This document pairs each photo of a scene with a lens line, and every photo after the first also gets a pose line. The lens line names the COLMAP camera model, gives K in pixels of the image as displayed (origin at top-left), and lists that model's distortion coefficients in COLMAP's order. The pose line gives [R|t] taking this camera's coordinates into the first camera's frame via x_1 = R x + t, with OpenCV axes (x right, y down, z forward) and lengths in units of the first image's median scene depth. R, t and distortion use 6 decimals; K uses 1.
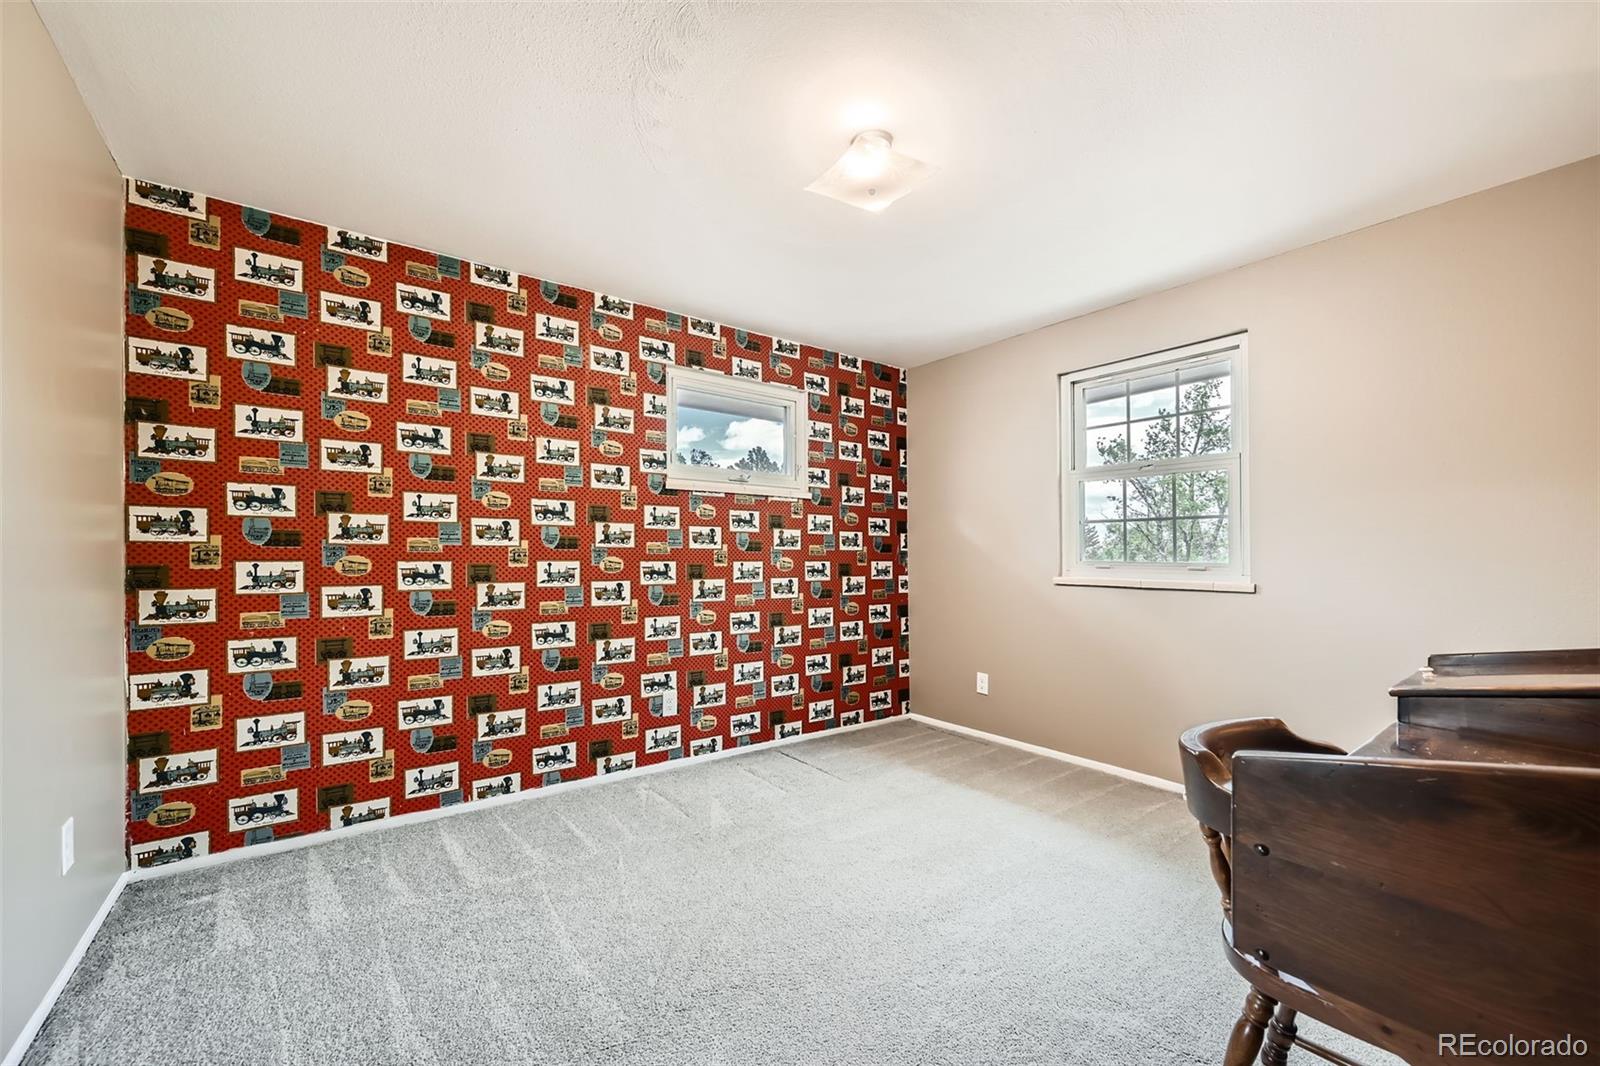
lens RADIAL K [[634.5, 0, 799.0], [0, 634.5, 543.9], [0, 0, 1]] dist [-0.000768, 0.000000]
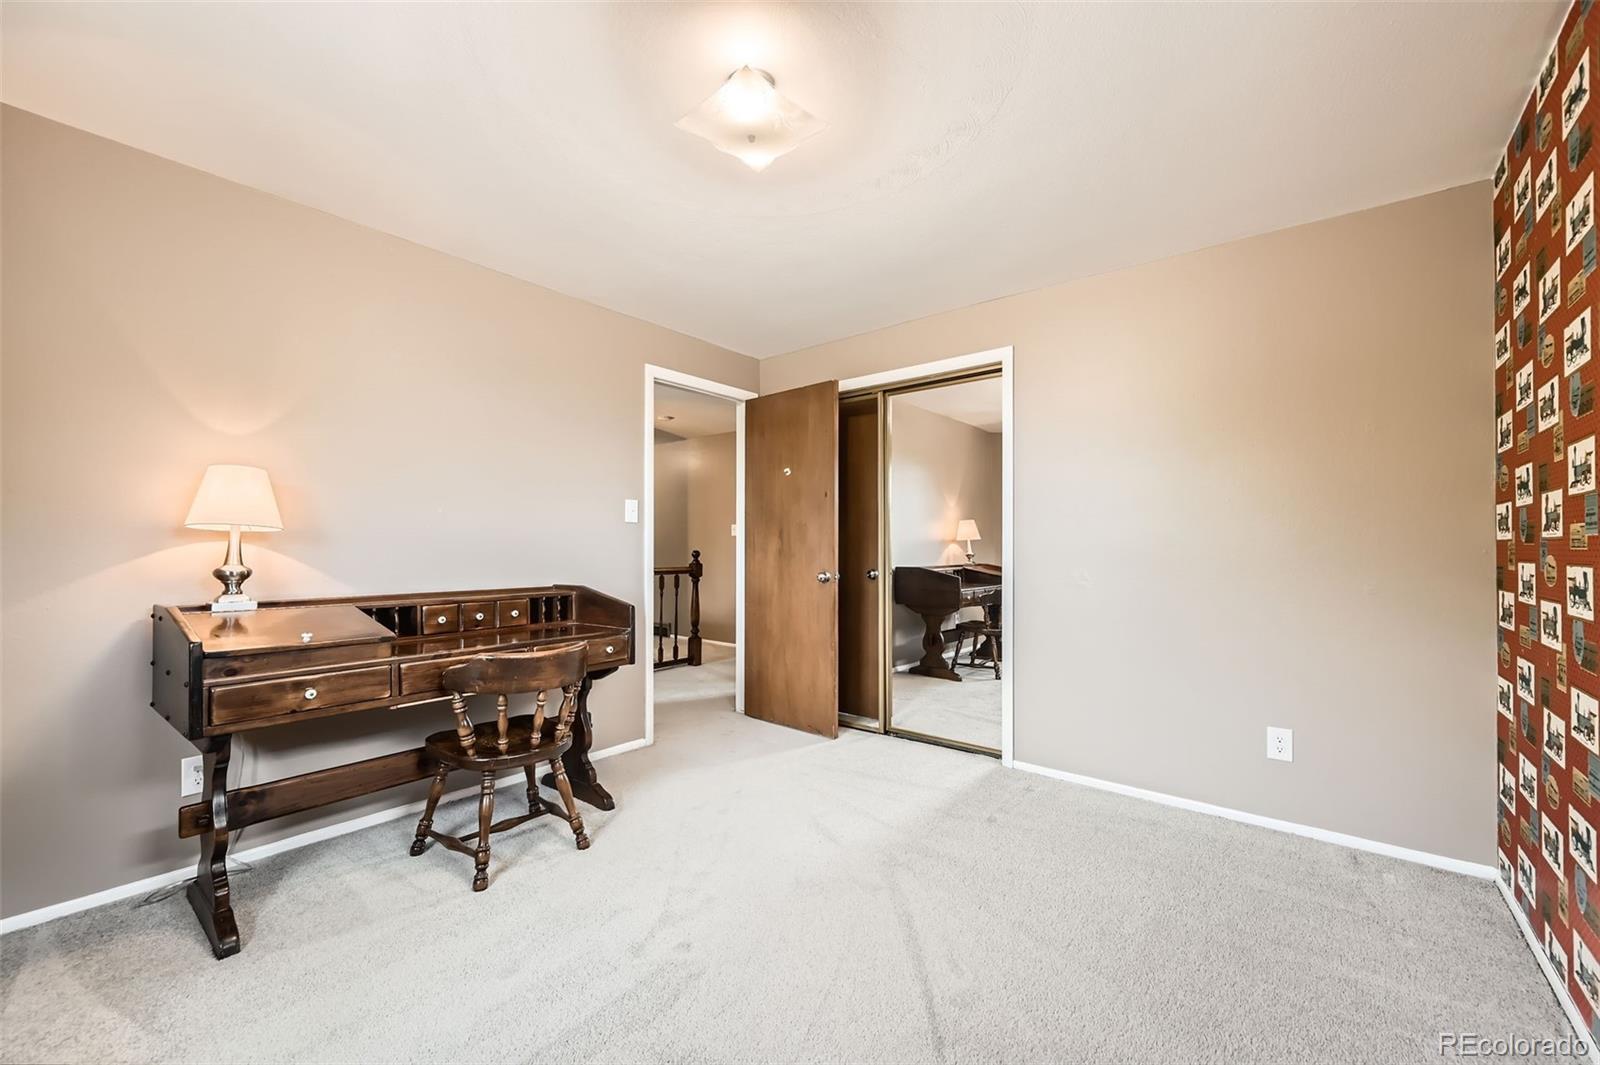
lens RADIAL K [[634.5, 0, 799.4], [0, 634.5, 541.8], [0, 0, 1]] dist [-0.000768, 0.000000]
pose [[-0.969939, -0.006415, -0.243265, 0.356370], [-0.000050, 0.999658, -0.026163, 0.354685], [0.243350, -0.025365, -0.969607, 1.515587]]
